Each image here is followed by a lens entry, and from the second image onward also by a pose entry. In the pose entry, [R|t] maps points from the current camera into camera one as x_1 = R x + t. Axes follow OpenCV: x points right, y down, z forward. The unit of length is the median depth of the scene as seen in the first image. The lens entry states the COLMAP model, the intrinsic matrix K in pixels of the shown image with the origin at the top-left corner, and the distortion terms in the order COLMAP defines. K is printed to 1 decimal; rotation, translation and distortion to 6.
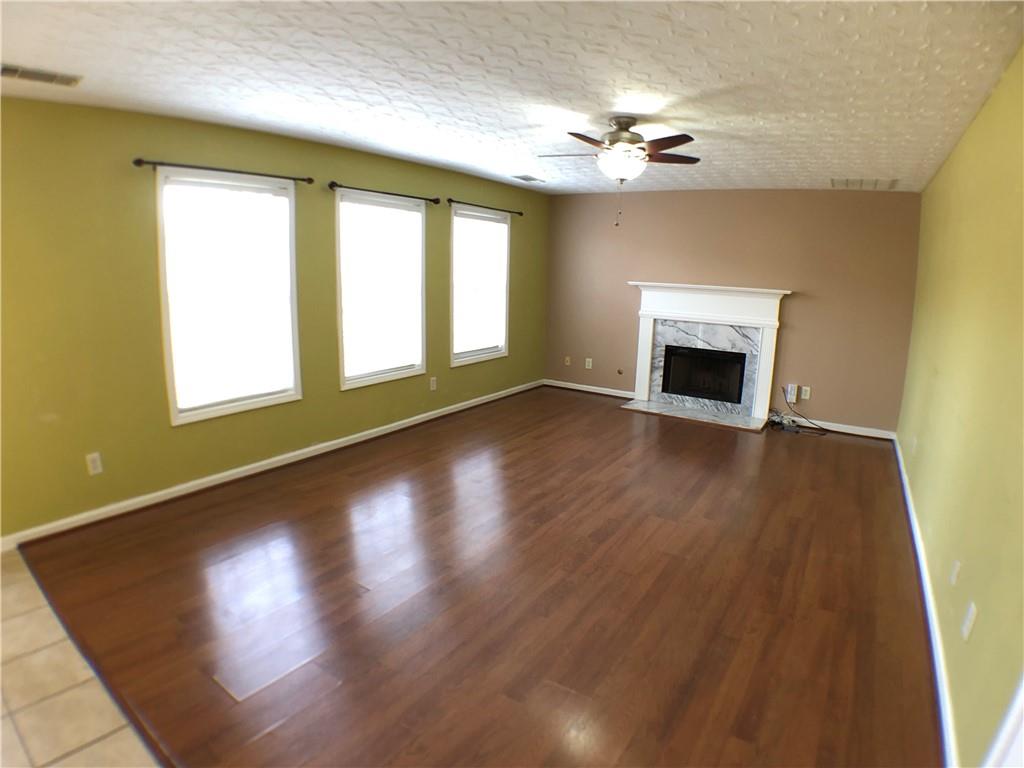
lens RADIAL K [[547.7, 0, 510.8], [0, 547.7, 379.1], [0, 0, 1]] dist [-0.184050, 0.032885]
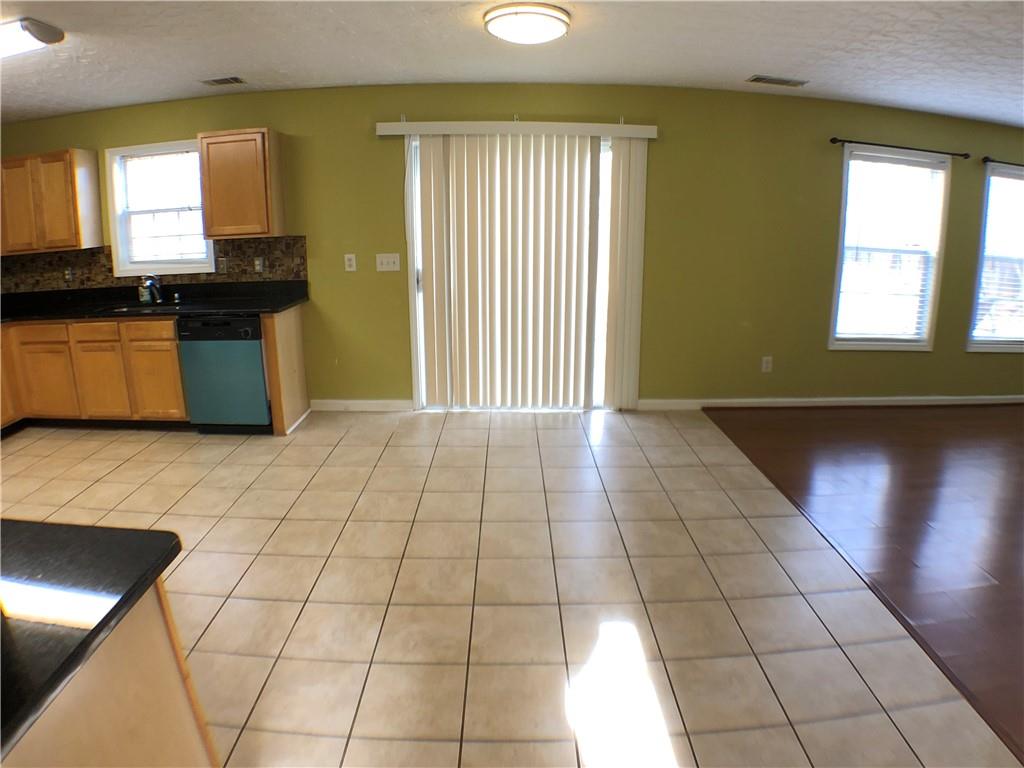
lens RADIAL K [[590.3, 0, 515.9], [0, 590.3, 380.1], [0, 0, 1]] dist [-0.177647, 0.028181]
pose [[0.562962, 0.194951, -0.803161, 0.022111], [-0.146415, 0.979936, 0.135233, 0.079664], [0.813410, 0.041464, 0.580211, -0.373672]]
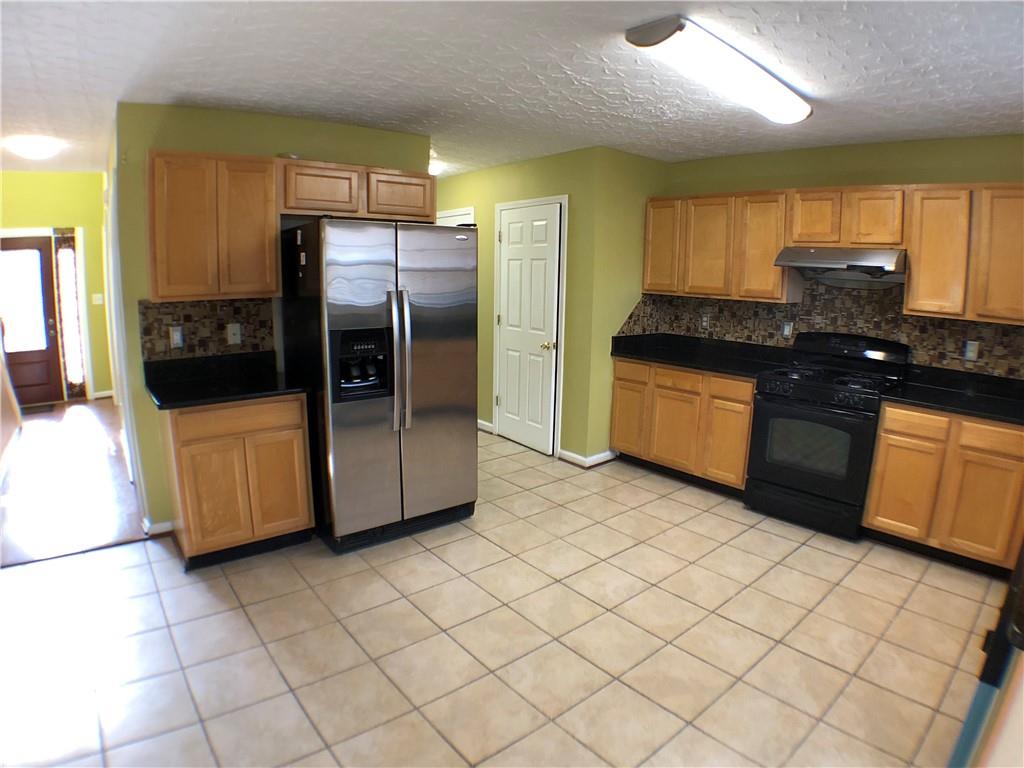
lens RADIAL K [[569.4, 0, 512.2], [0, 569.4, 377.6], [0, 0, 1]] dist [-0.187483, 0.034758]
pose [[-0.955553, -0.093811, 0.279496, -0.848139], [0.015401, 0.930847, 0.365084, -0.041533], [-0.294417, 0.353161, -0.888029, 0.074763]]
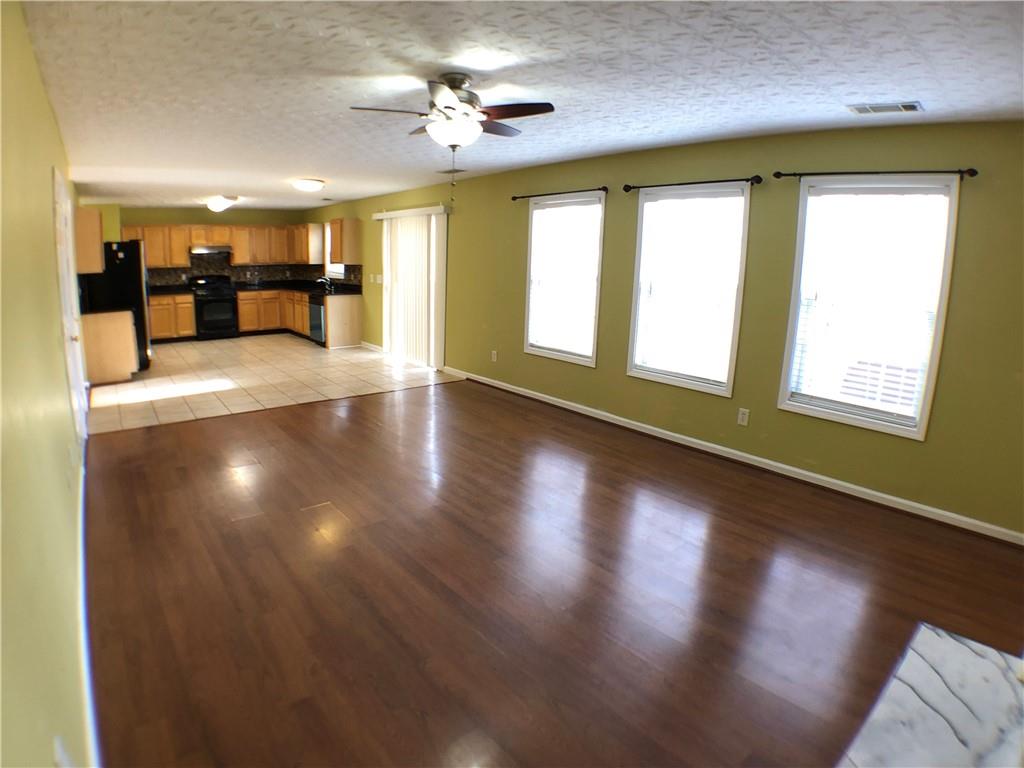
lens RADIAL K [[539.8, 0, 512.0], [0, 539.8, 384.0], [0, 0, 1]] dist [-0.183418, 0.034483]
pose [[-0.280389, 0.181734, -0.942526, 0.894747], [-0.219070, 0.943884, 0.247166, -0.205063], [0.934553, 0.275782, -0.224843, 1.185842]]
